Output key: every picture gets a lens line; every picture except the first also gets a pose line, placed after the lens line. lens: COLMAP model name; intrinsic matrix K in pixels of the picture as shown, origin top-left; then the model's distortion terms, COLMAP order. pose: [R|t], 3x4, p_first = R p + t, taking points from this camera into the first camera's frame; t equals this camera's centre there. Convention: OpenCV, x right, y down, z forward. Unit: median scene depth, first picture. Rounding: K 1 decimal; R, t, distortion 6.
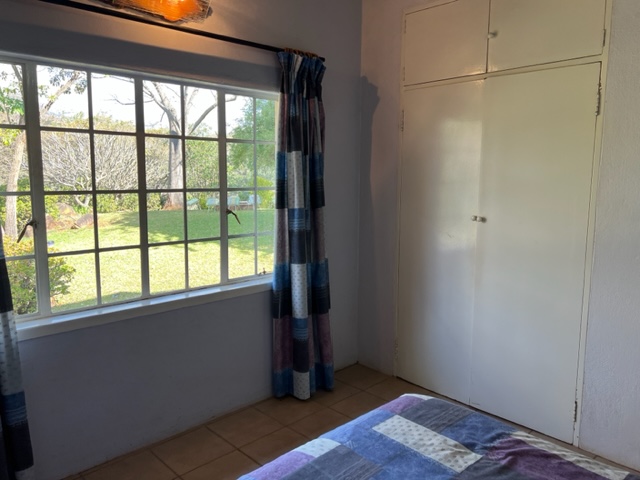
lens RADIAL K [[482.9, 0, 324.2], [0, 482.9, 240.5], [0, 0, 1]] dist [0.042338, -0.048235]
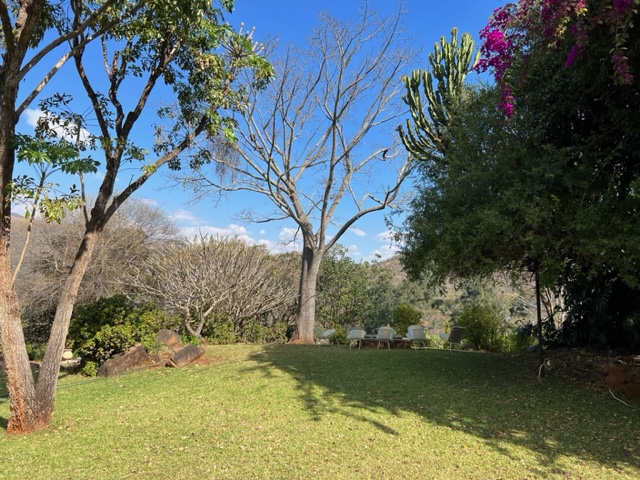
lens RADIAL K [[482.9, 0, 323.1], [0, 482.9, 237.0], [0, 0, 1]] dist [0.042338, -0.048235]
pose [[0.968986, -0.014408, -0.246695, -0.101468], [-0.056046, 0.959471, -0.276178, -0.018468], [0.240675, 0.281439, 0.928907, 0.289336]]
